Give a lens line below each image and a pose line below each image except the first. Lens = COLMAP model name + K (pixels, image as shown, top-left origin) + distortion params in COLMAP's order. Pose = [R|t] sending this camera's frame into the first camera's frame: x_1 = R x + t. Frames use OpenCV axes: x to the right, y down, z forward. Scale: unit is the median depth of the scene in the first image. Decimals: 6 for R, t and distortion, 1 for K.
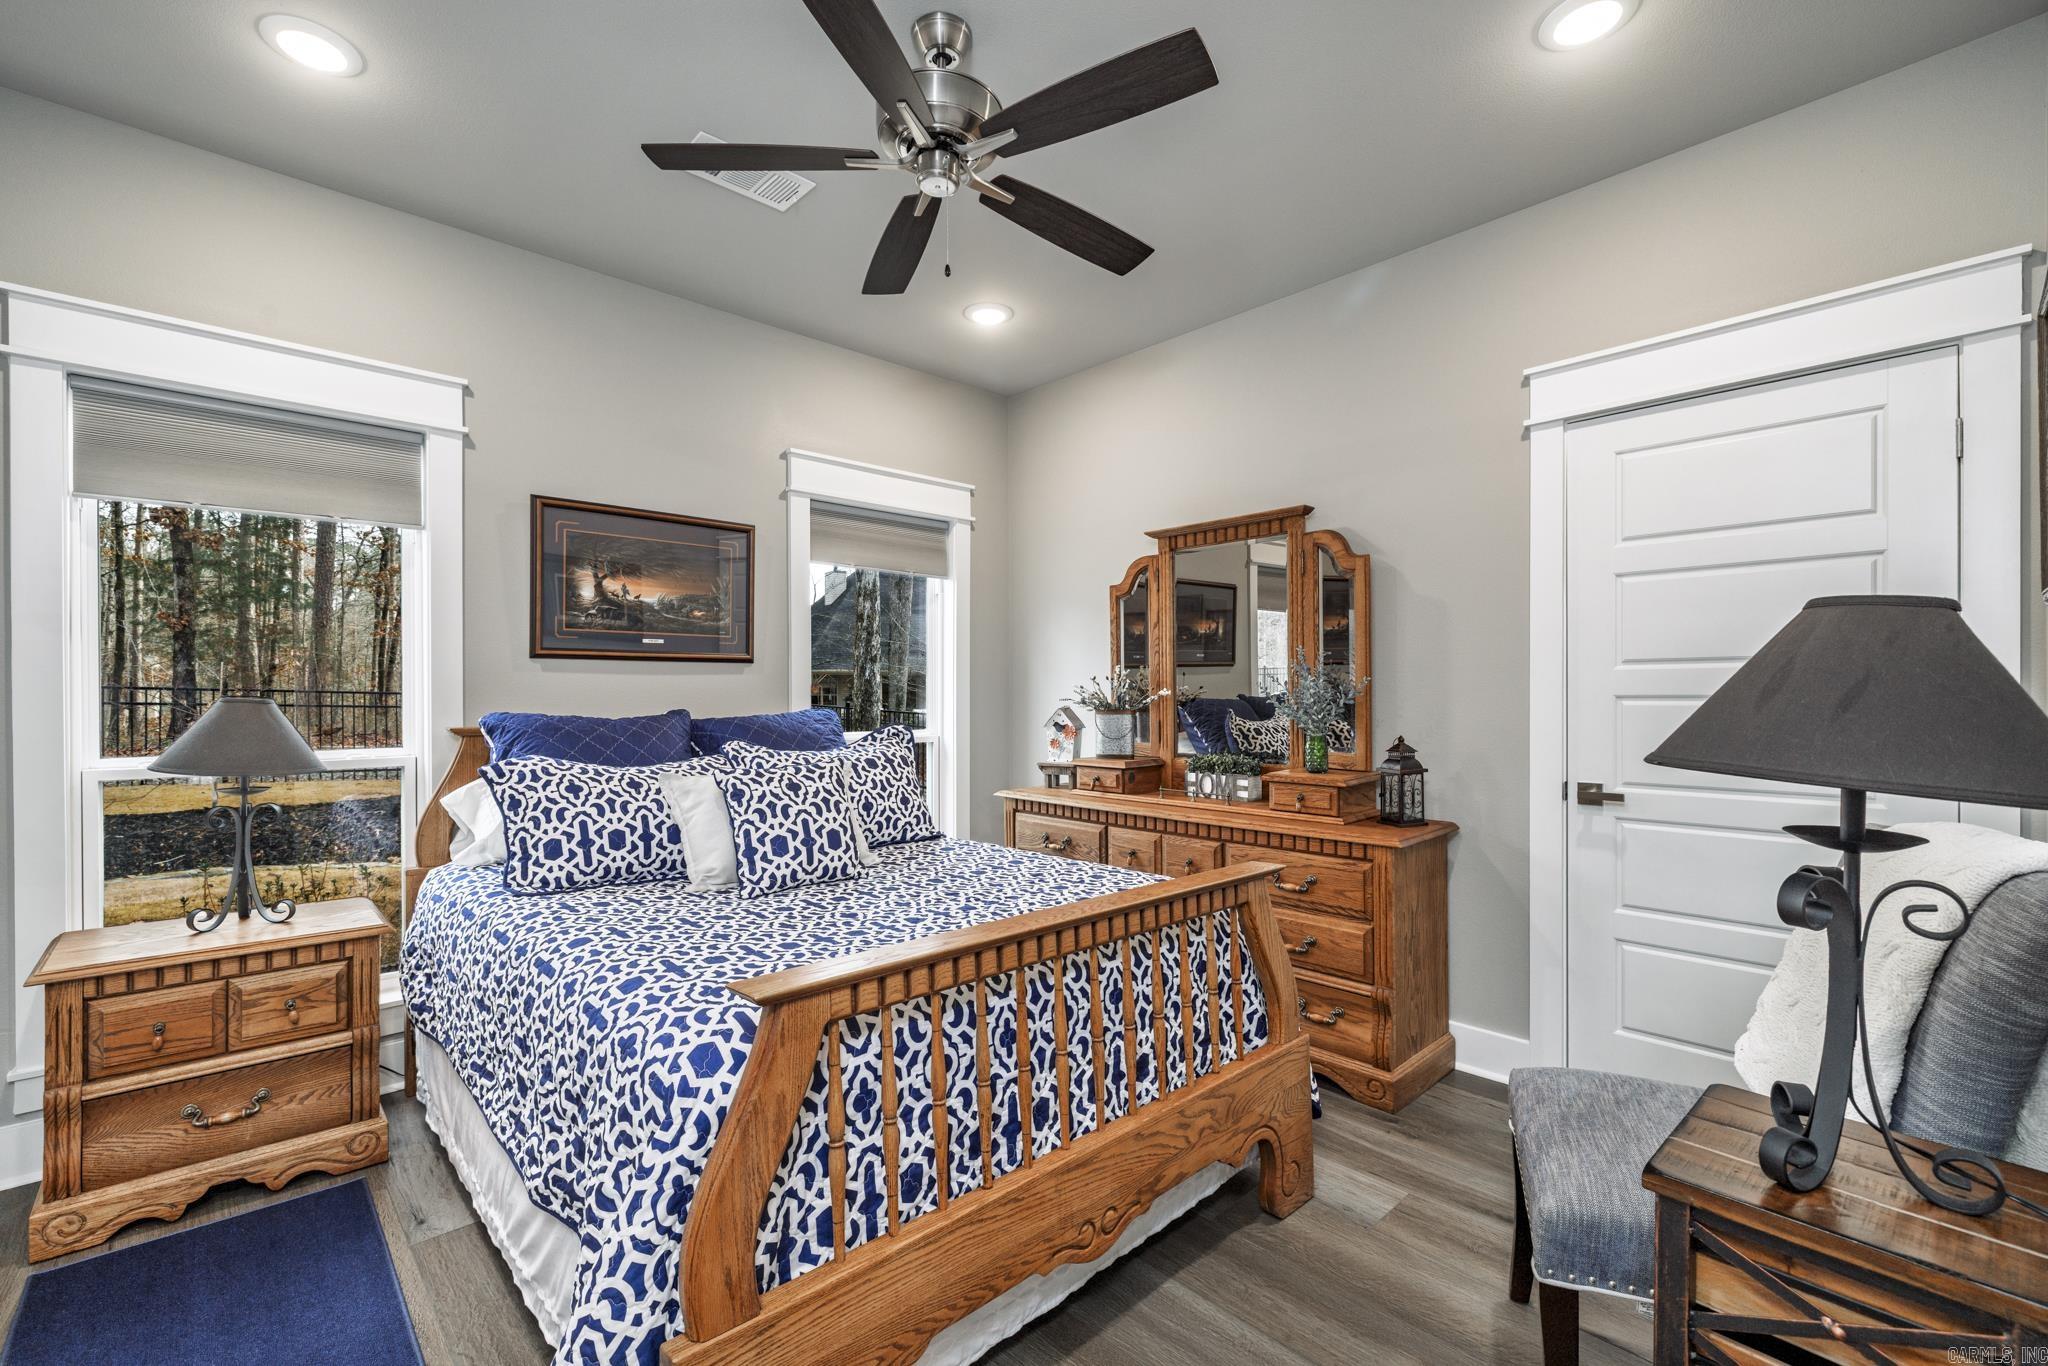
lens RADIAL K [[853.9, 0, 1032.5], [0, 853.9, 671.2], [0, 0, 1]] dist [0.002861, 0.000038]
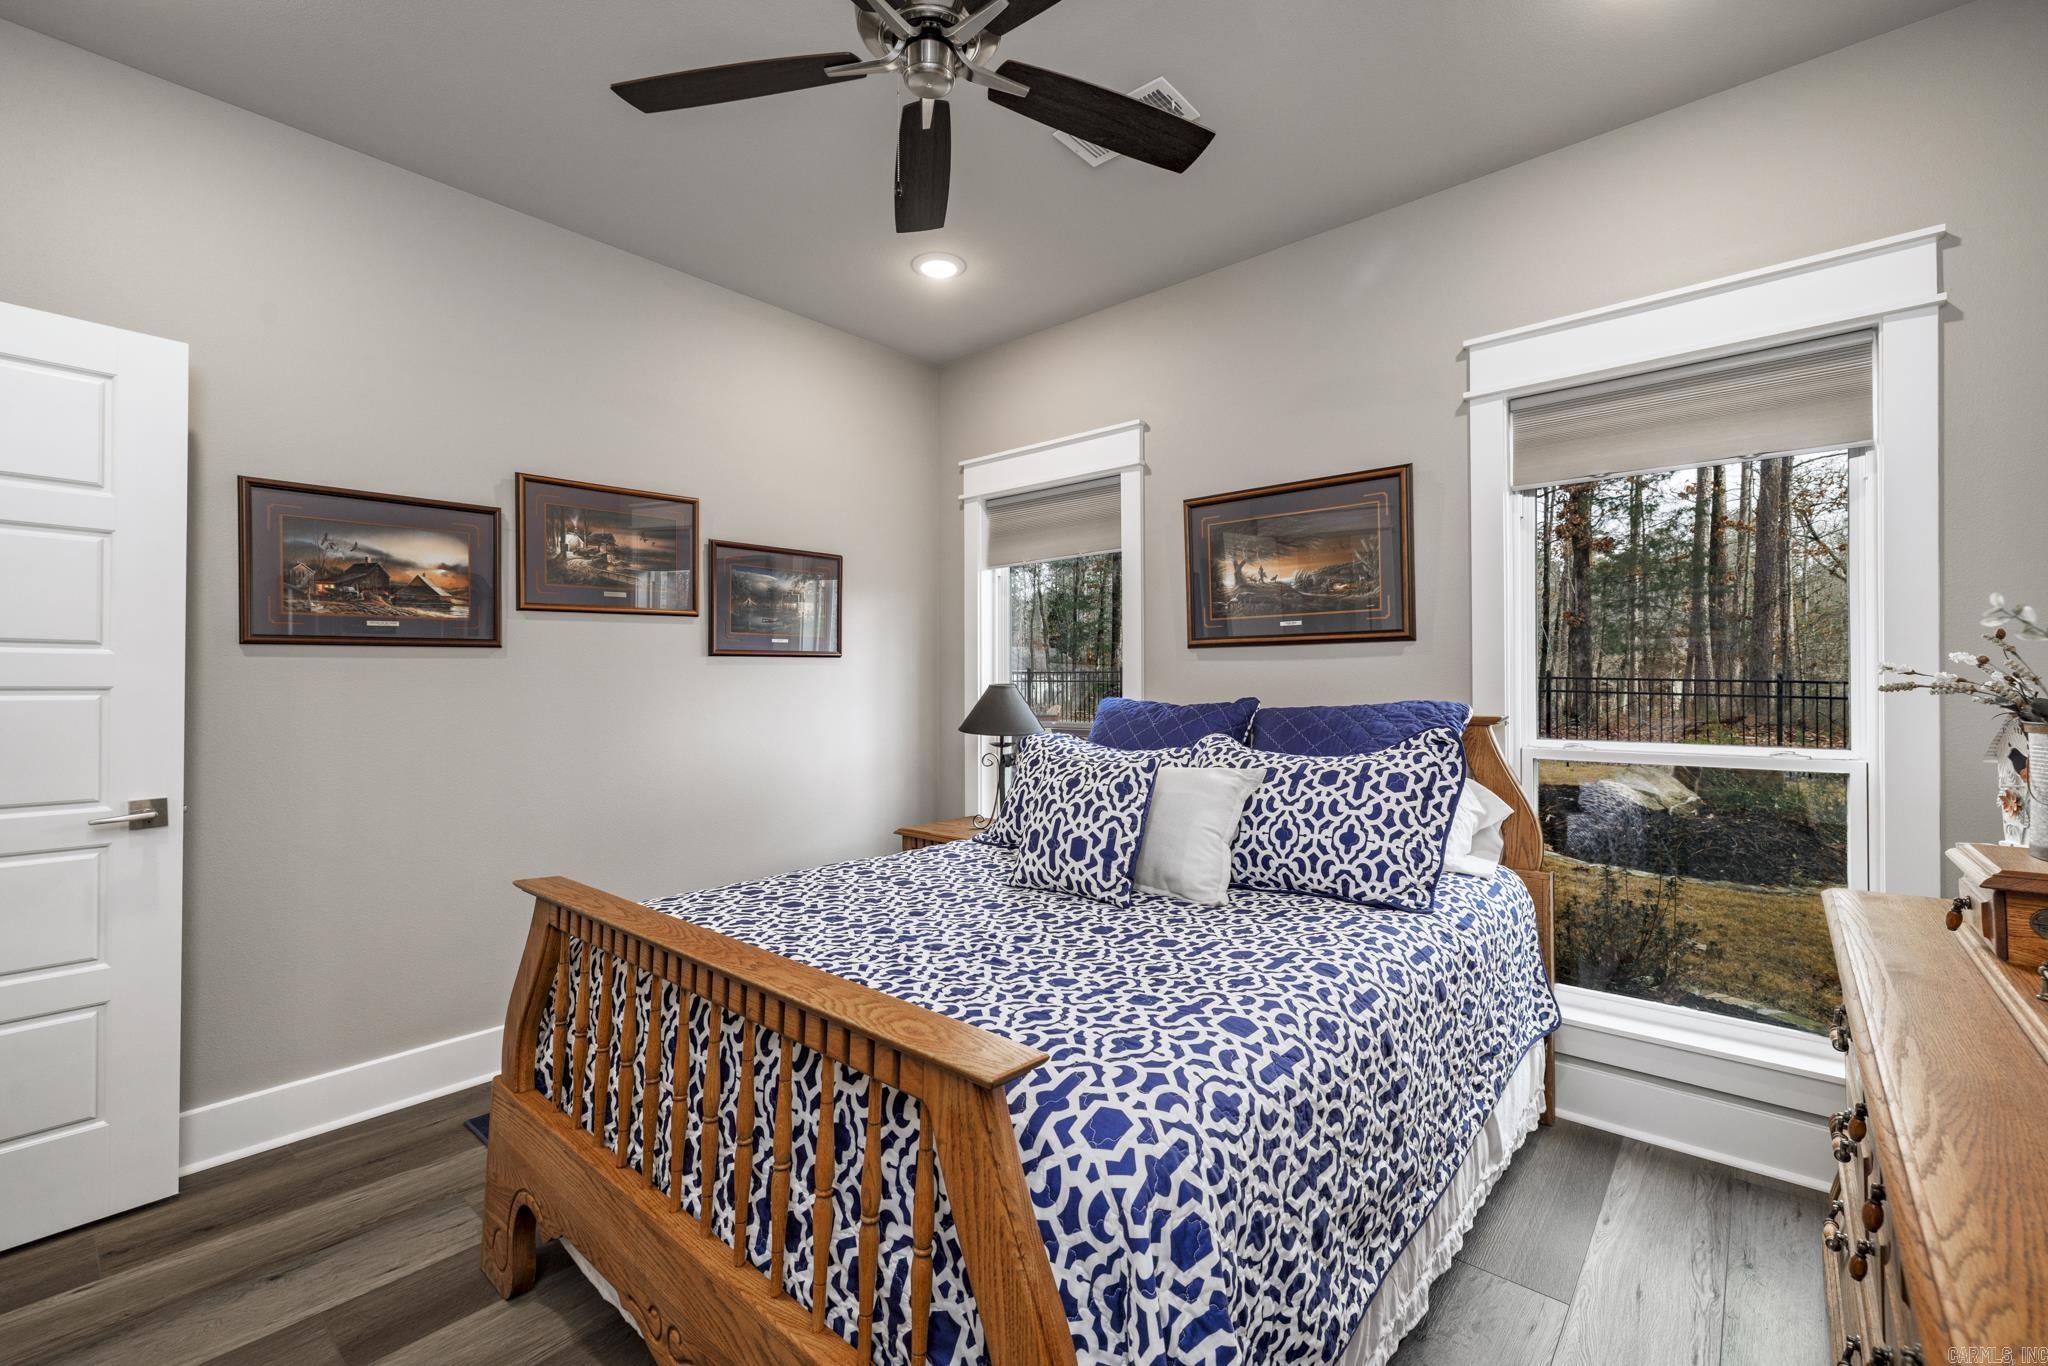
lens RADIAL K [[853.9, 0, 1032.5], [0, 853.9, 671.2], [0, 0, 1]] dist [0.002861, 0.000038]
pose [[0.126357, -0.016043, -0.991855, 0.445857], [0.031257, 0.999437, -0.012183, 0.019223], [0.991492, -0.029463, 0.126787, 0.618091]]
